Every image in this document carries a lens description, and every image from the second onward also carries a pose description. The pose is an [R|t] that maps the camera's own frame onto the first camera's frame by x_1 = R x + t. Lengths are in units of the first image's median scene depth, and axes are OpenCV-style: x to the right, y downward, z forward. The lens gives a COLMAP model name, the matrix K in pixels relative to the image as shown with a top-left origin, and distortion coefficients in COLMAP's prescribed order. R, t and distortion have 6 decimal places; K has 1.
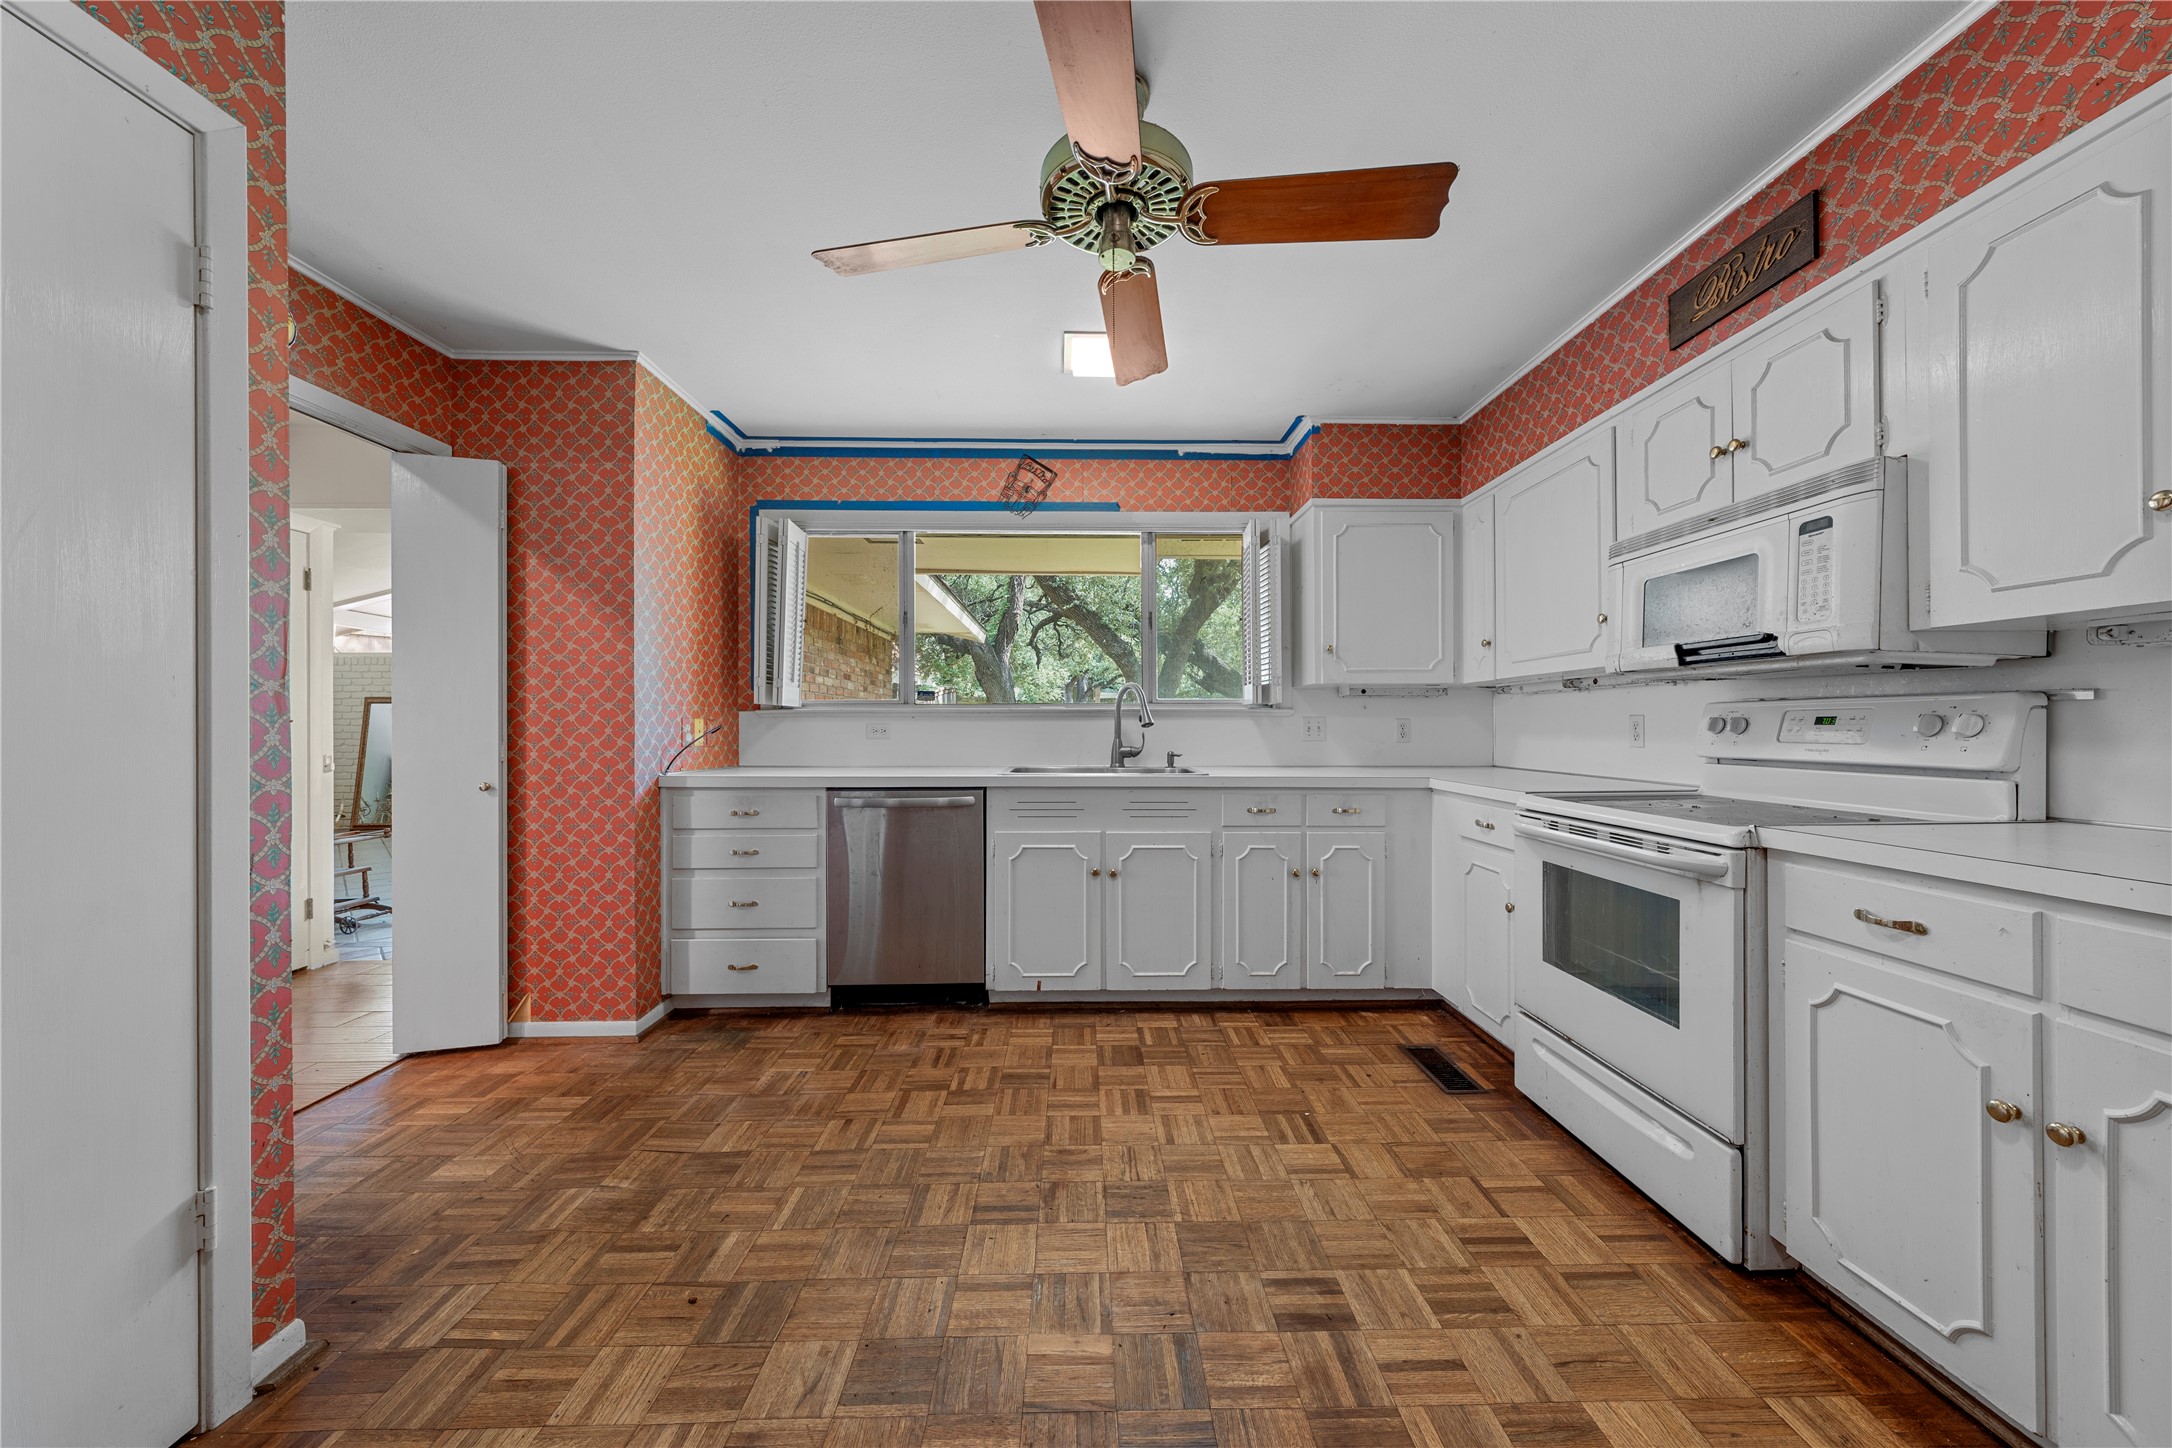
lens RADIAL K [[738.9, 0, 1084.4], [0, 738.9, 722.9], [0, 0, 1]] dist [-0.001350, -0.000358]
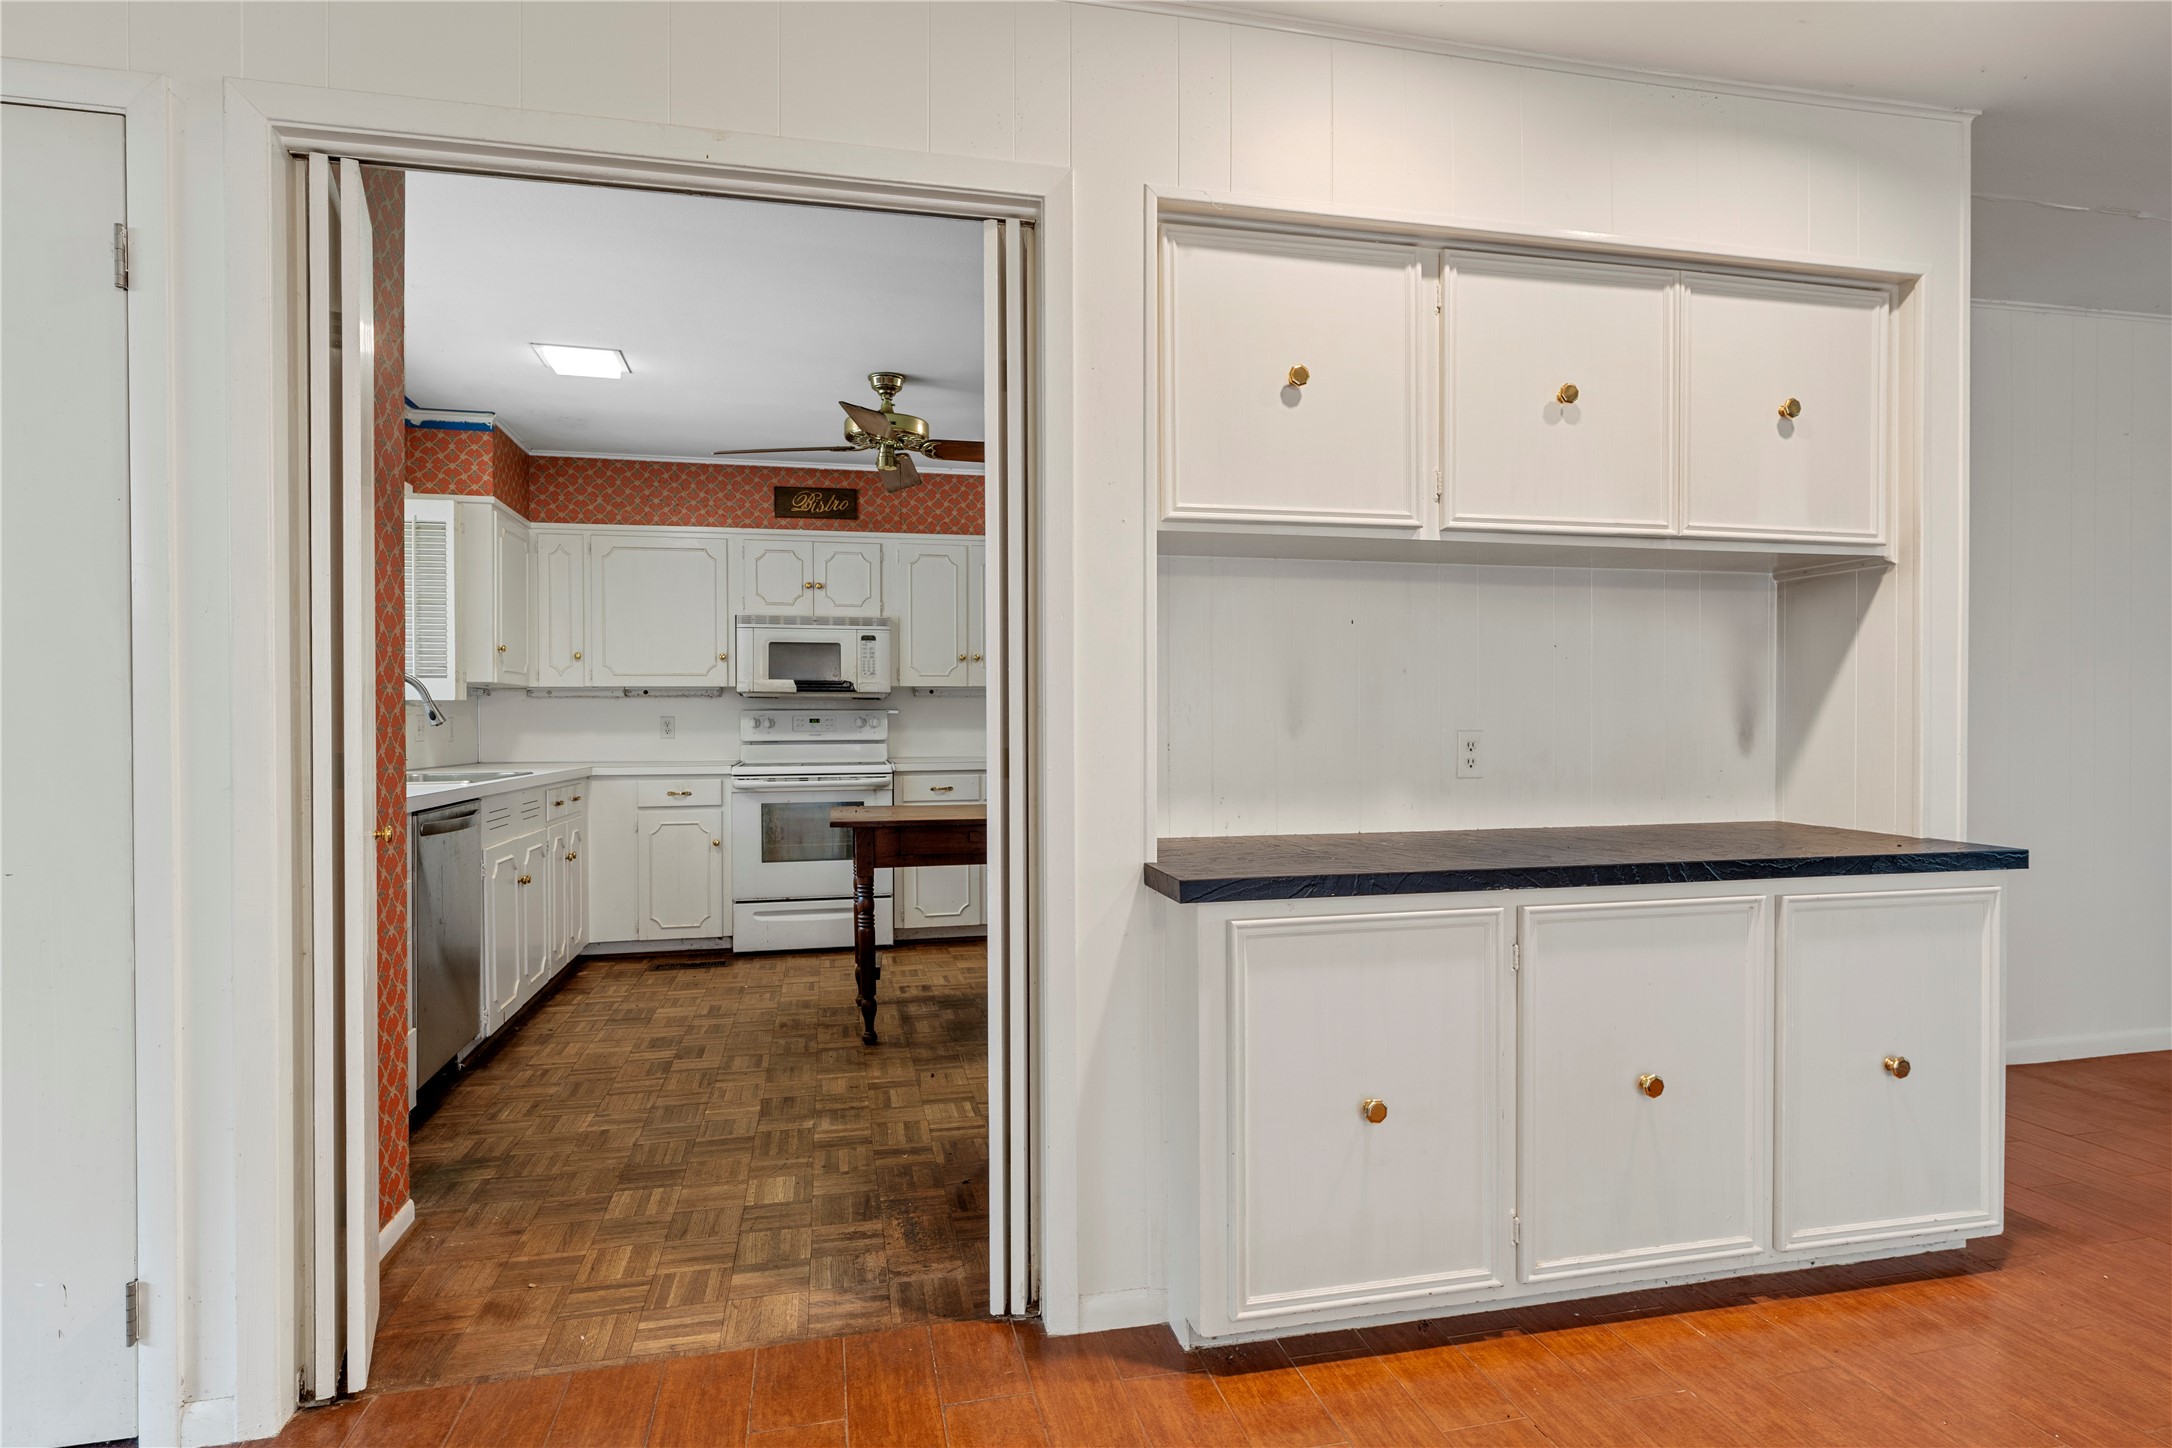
lens RADIAL K [[1167.7, 0, 1097.8], [0, 1167.7, 726.7], [0, 0, 1]] dist [0.003931, -0.000024]
pose [[-0.214226, -0.000203, 0.976784, -1.934370], [0.001154, 0.999999, 0.000461, 0.010256], [-0.976783, 0.001226, -0.214226, 0.741684]]
